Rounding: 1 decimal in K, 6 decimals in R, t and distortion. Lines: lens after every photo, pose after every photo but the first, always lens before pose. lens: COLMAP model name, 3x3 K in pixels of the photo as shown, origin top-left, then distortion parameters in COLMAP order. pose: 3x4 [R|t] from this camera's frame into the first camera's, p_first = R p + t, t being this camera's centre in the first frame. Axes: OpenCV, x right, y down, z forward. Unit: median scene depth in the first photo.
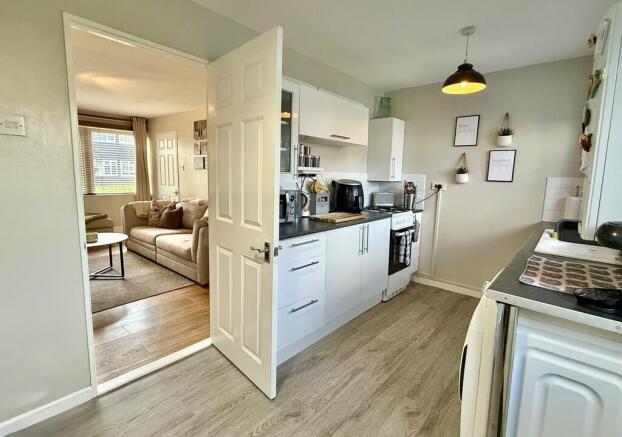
lens RADIAL K [[297.1, 0, 312.0], [0, 297.1, 215.6], [0, 0, 1]] dist [0.005763, 0.000319]
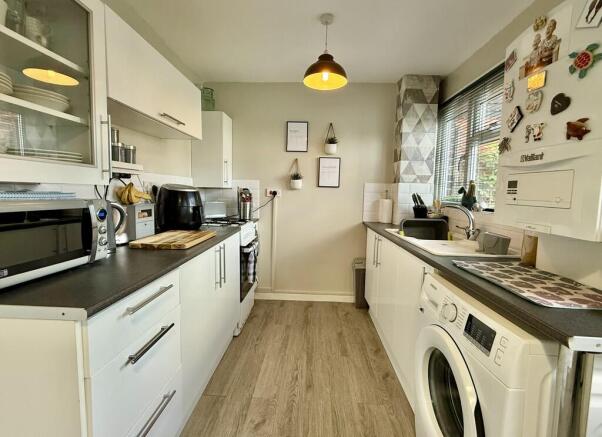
lens RADIAL K [[282.9, 0, 302.0], [0, 282.9, 215.2], [0, 0, 1]] dist [-0.001986, -0.000340]
pose [[0.784027, -0.061504, 0.617673, -0.076851], [0.082134, 0.996609, -0.005017, -0.019826], [-0.615269, 0.054665, 0.786419, 0.302957]]
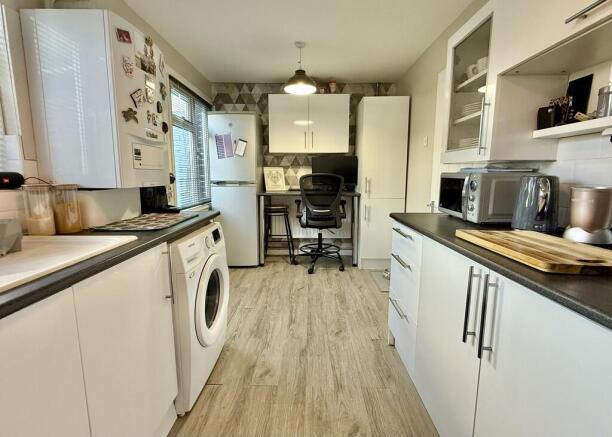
lens RADIAL K [[292.4, 0, 302.9], [0, 292.4, 218.3], [0, 0, 1]] dist [0.005763, 0.000319]
pose [[-0.770075, 0.063805, -0.634755, 0.495308], [-0.108719, 0.967306, 0.229128, -0.074572], [0.628622, 0.245455, -0.737961, 0.985566]]
